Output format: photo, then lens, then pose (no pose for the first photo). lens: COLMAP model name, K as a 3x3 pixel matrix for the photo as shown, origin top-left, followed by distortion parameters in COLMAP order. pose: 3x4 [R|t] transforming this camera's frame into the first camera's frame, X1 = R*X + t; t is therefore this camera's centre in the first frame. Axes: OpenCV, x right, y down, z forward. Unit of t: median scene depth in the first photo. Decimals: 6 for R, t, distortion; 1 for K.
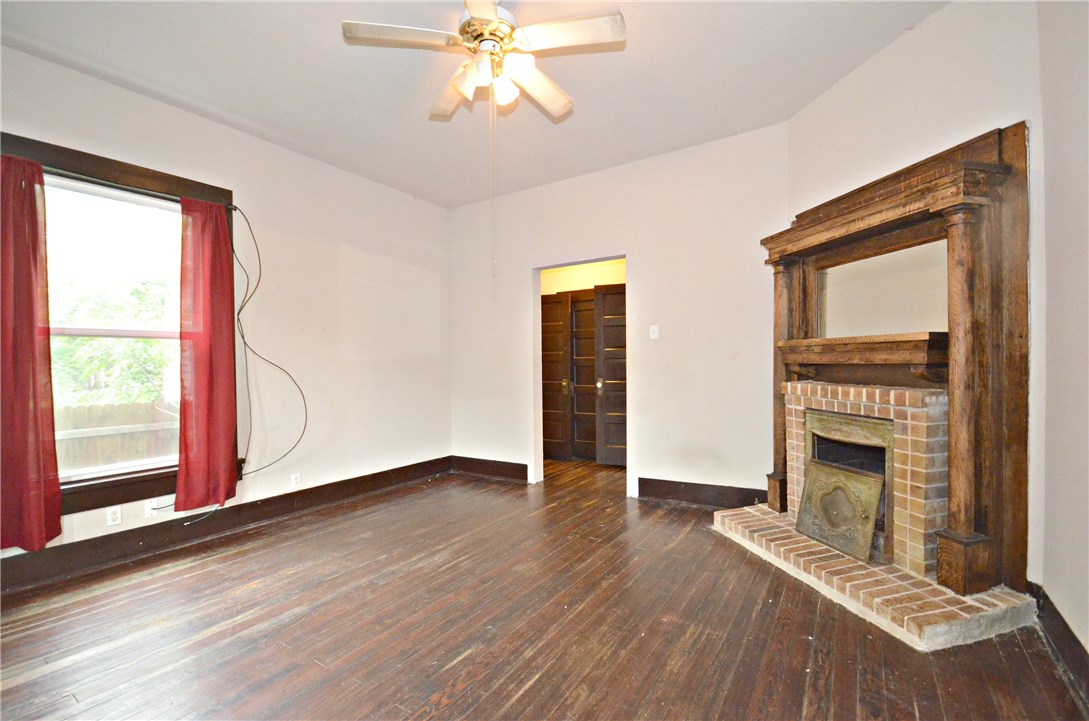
lens RADIAL K [[477.7, 0, 550.4], [0, 477.7, 365.4], [0, 0, 1]] dist [0.003795, 0.000608]
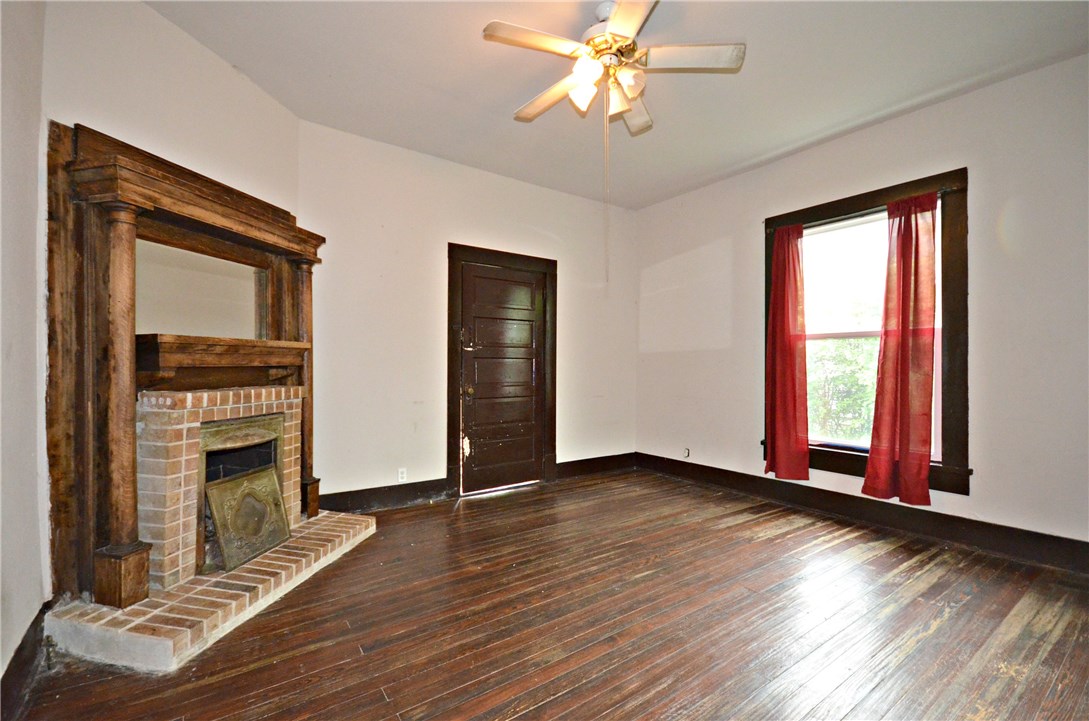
lens RADIAL K [[477.7, 0, 549.7], [0, 477.7, 362.6], [0, 0, 1]] dist [0.003795, 0.000608]
pose [[-0.925003, 0.011075, 0.379799, -0.340343], [0.013348, 0.999905, 0.003351, -0.006018], [-0.379726, 0.008170, -0.925063, 1.716484]]
